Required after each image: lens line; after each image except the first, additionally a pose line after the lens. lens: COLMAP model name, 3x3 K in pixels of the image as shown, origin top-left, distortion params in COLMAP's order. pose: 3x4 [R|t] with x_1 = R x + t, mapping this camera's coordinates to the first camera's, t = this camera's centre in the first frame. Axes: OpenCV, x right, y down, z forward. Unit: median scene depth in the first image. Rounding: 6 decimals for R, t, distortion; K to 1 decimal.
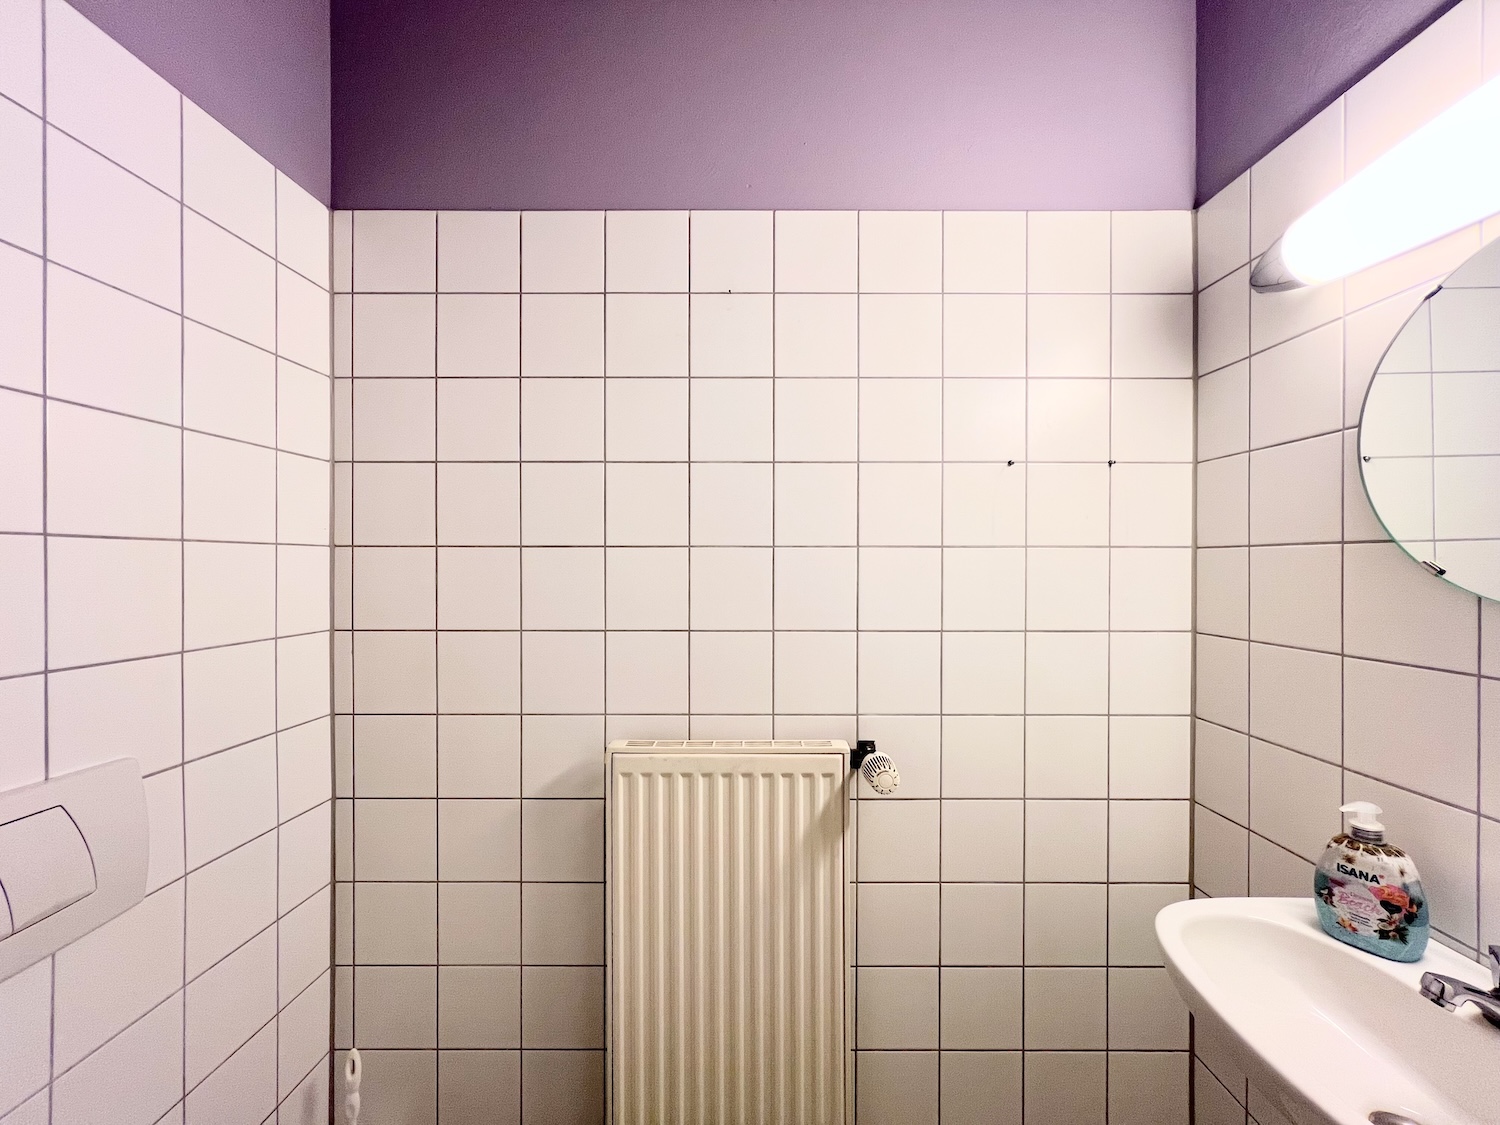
lens RADIAL K [[613.1, 0, 715.3], [0, 613.1, 569.2], [0, 0, 1]] dist [0.000621, -0.000019]
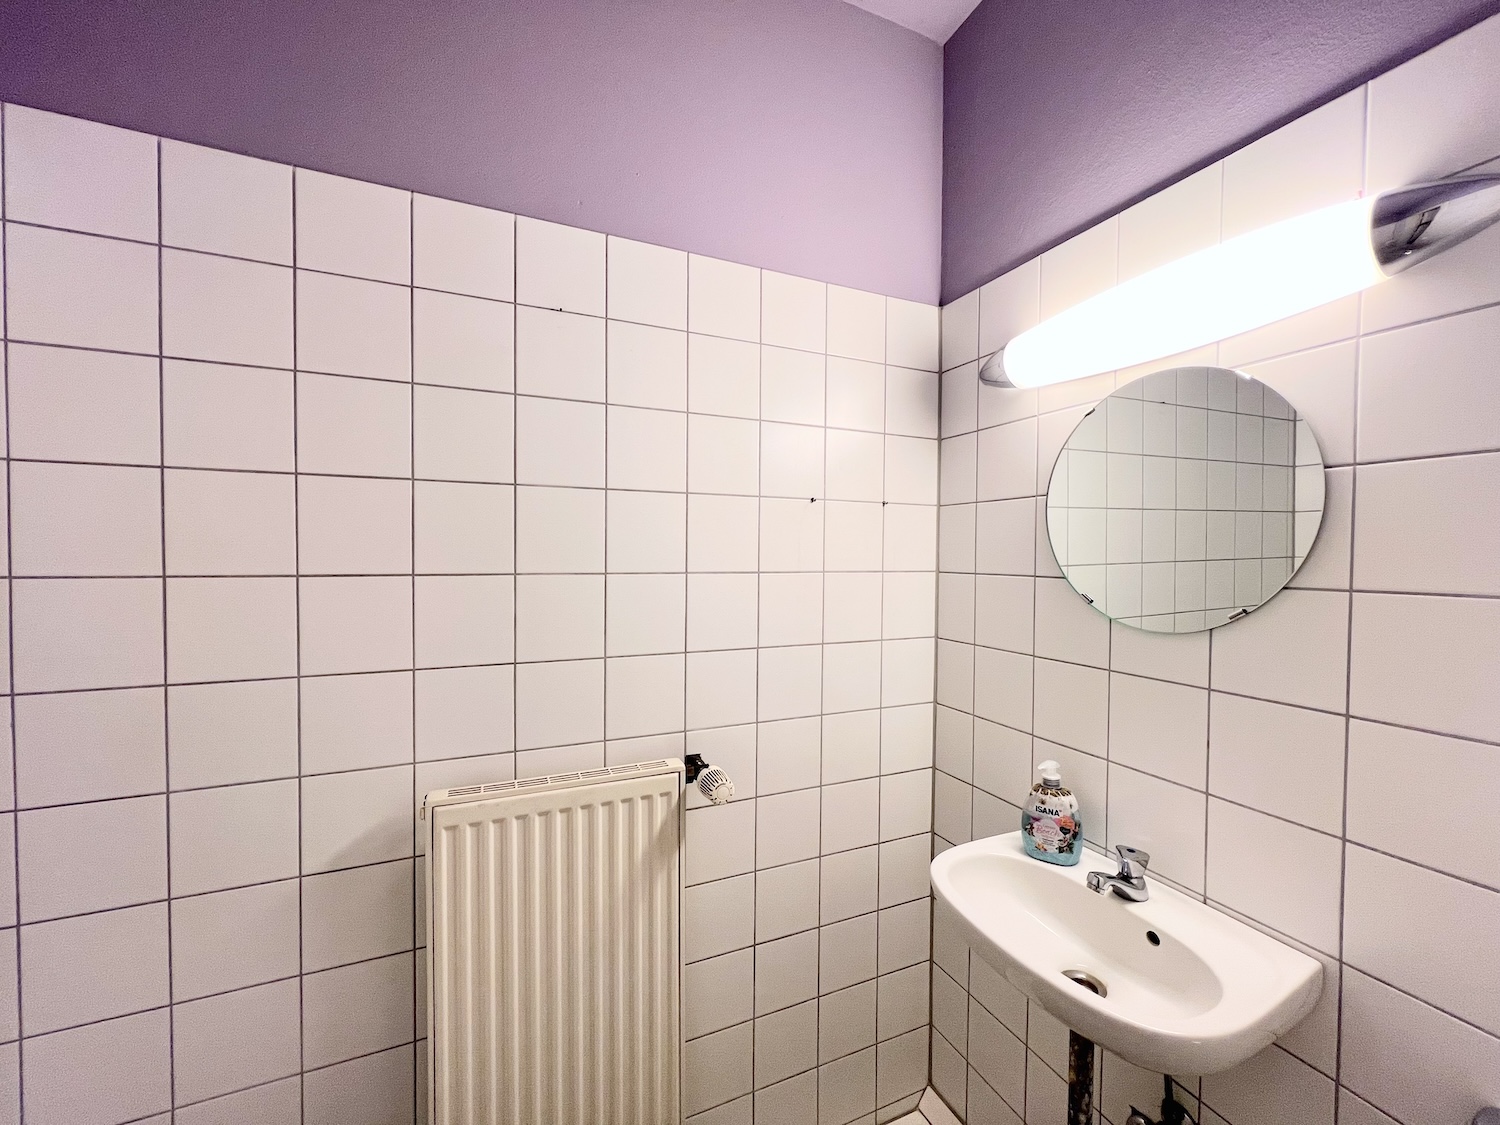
lens RADIAL K [[616.7, 0, 748.9], [0, 616.7, 581.5], [0, 0, 1]] dist [0.000516, 0.000019]
pose [[0.909440, -0.013317, 0.415621, -0.119036], [0.003562, 0.999700, 0.024237, -0.051444], [-0.415819, -0.020562, 0.909215, -0.007582]]
